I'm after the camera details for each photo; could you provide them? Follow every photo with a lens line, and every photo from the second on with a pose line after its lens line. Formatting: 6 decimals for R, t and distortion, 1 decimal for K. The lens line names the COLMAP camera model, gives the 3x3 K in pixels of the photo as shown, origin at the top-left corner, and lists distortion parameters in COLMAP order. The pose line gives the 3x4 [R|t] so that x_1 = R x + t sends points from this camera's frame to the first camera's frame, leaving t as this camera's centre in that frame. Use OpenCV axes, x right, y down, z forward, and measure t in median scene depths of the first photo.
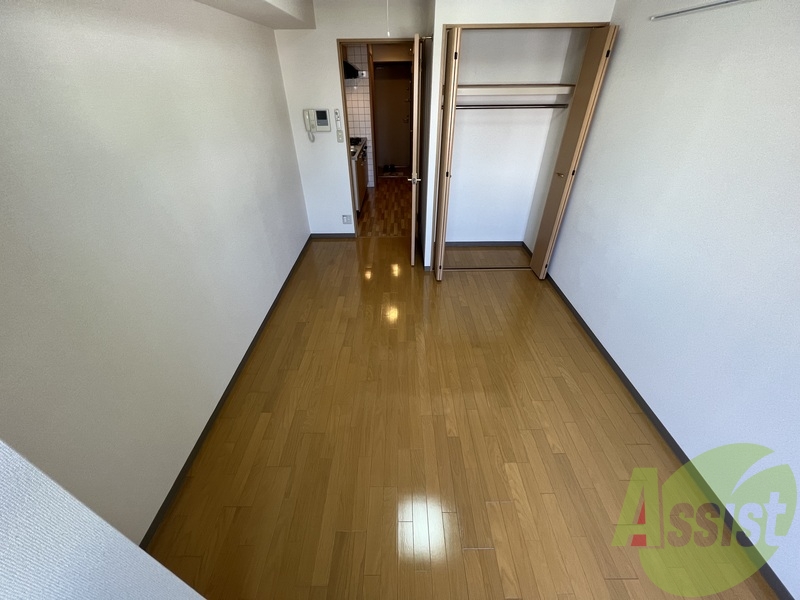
lens RADIAL K [[320.3, 0, 398.5], [0, 320.3, 302.1], [0, 0, 1]] dist [-0.000108, -0.000034]
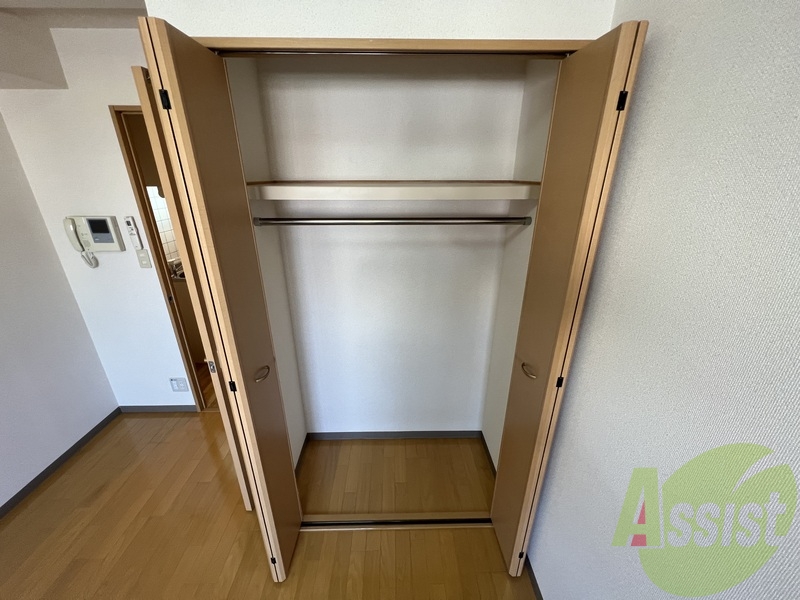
lens RADIAL K [[320.3, 0, 398.5], [0, 320.3, 302.1], [0, 0, 1]] dist [-0.000108, -0.000034]
pose [[0.999727, 0.000988, 0.023335, 0.304348], [0.004494, 0.972298, -0.233702, -0.363854], [-0.022920, 0.233743, 0.972028, 0.537747]]
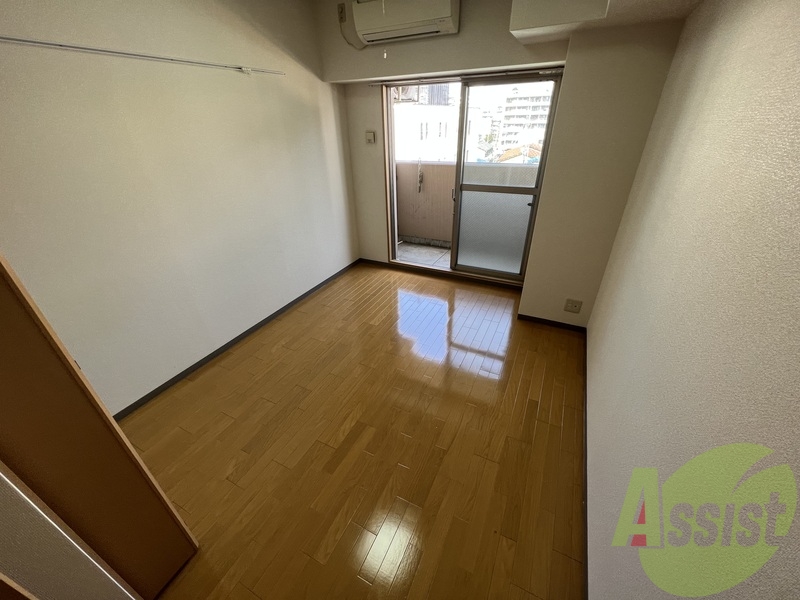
lens RADIAL K [[320.3, 0, 398.5], [0, 320.3, 302.1], [0, 0, 1]] dist [-0.000108, -0.000034]
pose [[-0.892517, -0.193939, 0.407186, -0.259977], [0.289723, 0.445371, 0.847175, -0.559328], [-0.345650, 0.874089, -0.341313, 0.839808]]
